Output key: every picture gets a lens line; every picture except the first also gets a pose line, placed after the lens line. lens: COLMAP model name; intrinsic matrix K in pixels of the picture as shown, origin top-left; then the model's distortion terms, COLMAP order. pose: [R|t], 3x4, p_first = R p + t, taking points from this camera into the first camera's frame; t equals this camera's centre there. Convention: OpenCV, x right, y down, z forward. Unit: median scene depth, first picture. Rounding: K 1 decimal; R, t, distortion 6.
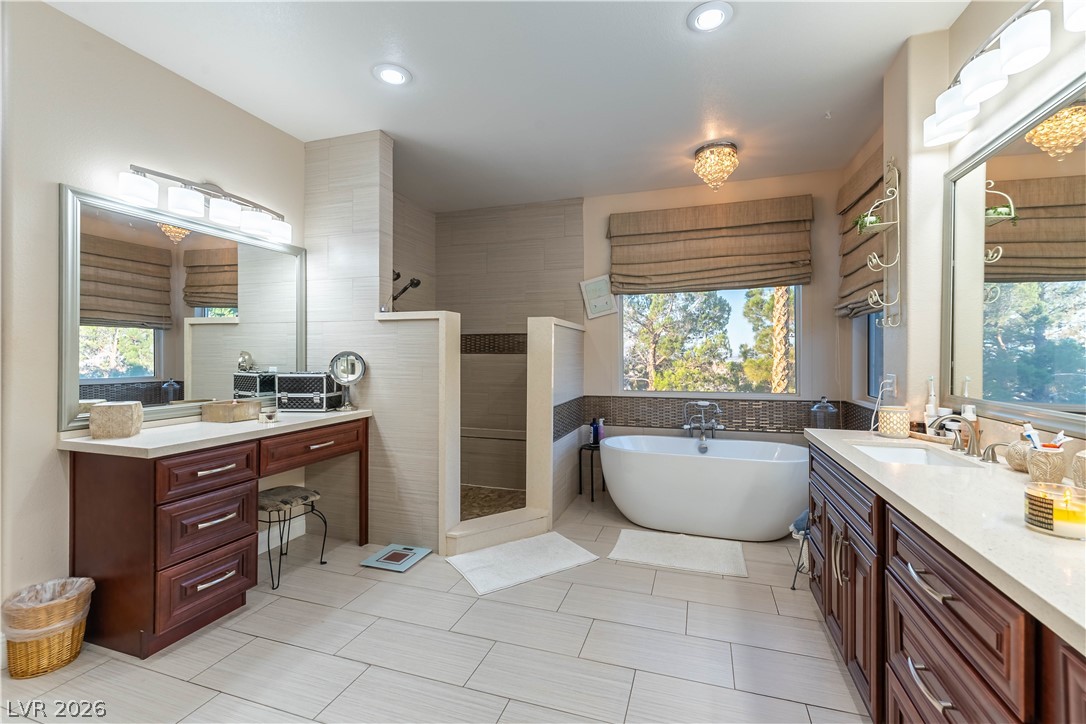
lens RADIAL K [[476.9, 0, 549.1], [0, 476.9, 353.5], [0, 0, 1]] dist [-0.000216, -0.000180]
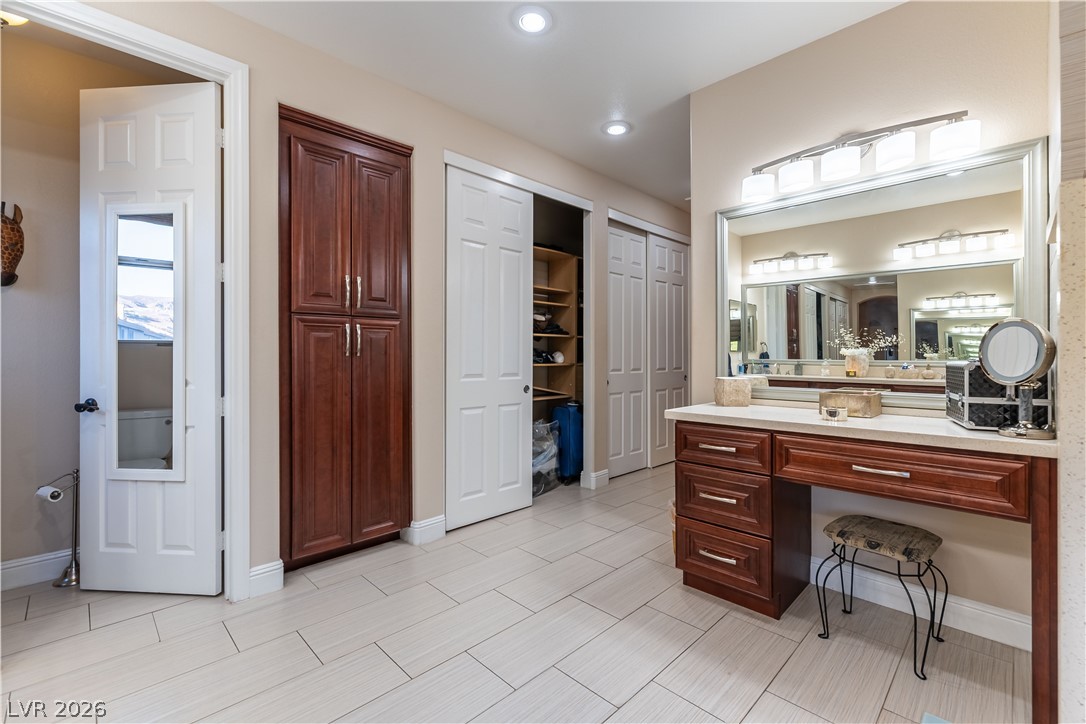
lens RADIAL K [[476.9, 0, 549.1], [0, 476.9, 353.5], [0, 0, 1]] dist [-0.000216, -0.000180]
pose [[-0.447360, -0.000262, -0.894354, 0.203681], [0.002548, 0.999996, -0.001568, 0.025584], [0.894350, -0.002980, -0.447357, 0.633273]]
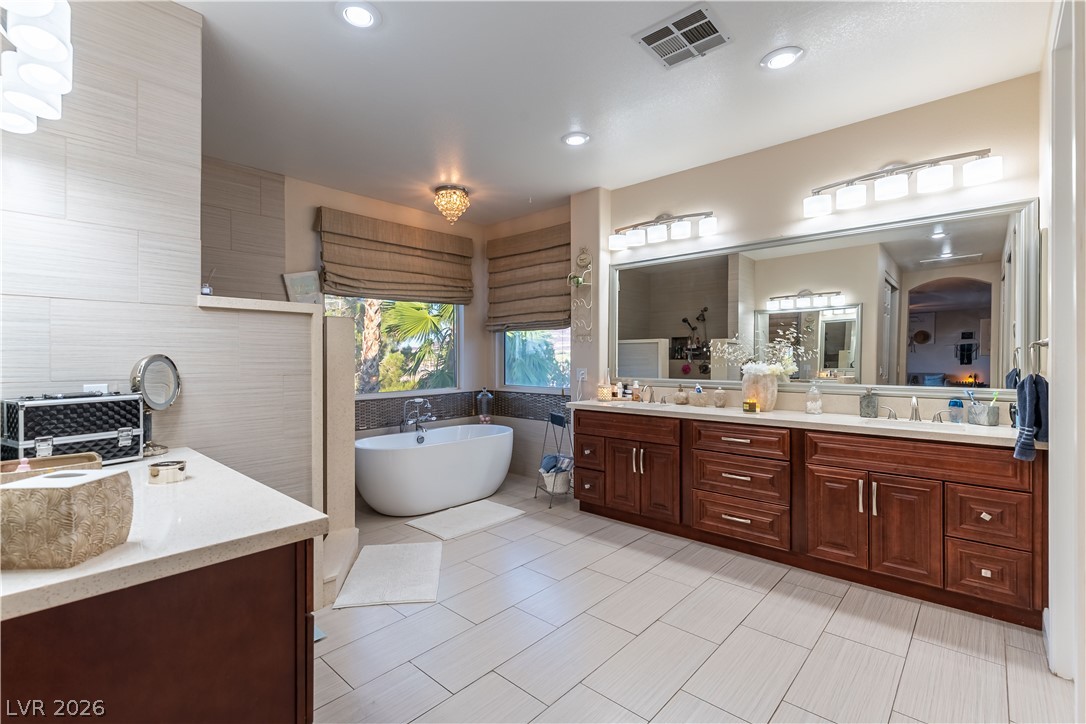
lens RADIAL K [[496.3, 0, 535.1], [0, 496.3, 361.8], [0, 0, 1]] dist [0.000511, -0.000417]
pose [[0.410620, -0.010731, 0.911743, -0.643369], [-0.001396, 0.999922, 0.012397, -0.003399], [-0.911805, -0.006363, 0.410573, 0.249459]]
